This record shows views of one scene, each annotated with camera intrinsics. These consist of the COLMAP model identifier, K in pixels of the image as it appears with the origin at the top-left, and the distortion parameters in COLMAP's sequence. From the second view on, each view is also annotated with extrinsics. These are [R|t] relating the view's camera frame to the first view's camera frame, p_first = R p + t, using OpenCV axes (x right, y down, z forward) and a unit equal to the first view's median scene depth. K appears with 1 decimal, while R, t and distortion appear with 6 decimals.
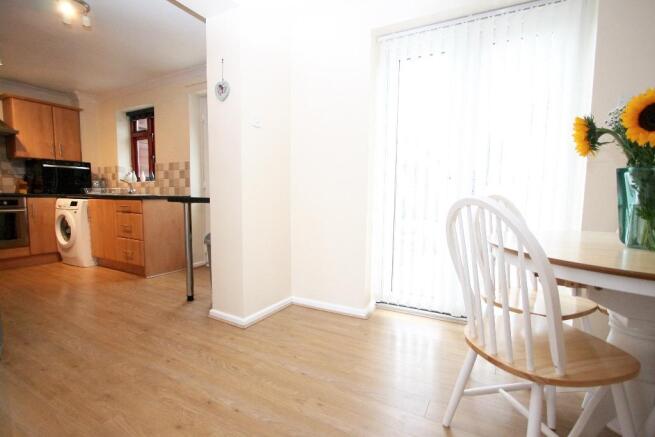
lens RADIAL K [[303.3, 0, 327.5], [0, 303.3, 218.5], [0, 0, 1]] dist [-0.000212, 0.000123]
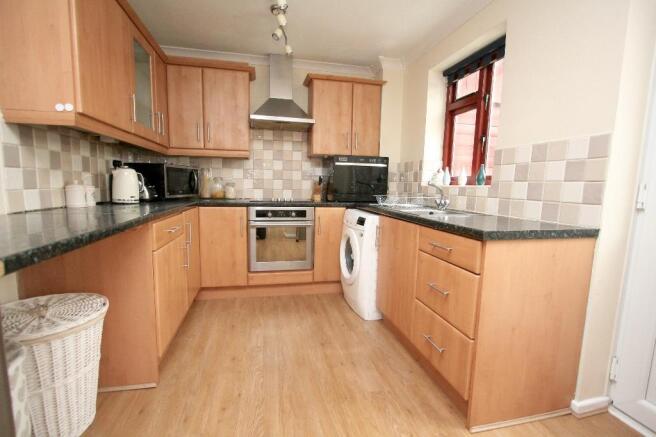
lens RADIAL K [[308.6, 0, 311.1], [0, 308.6, 218.2], [0, 0, 1]] dist [-0.010447, 0.000090]
pose [[0.617066, 0.092694, -0.781433, -0.337383], [-0.081347, 0.995232, 0.053818, -0.070826], [0.782696, 0.030358, 0.621664, 0.441163]]
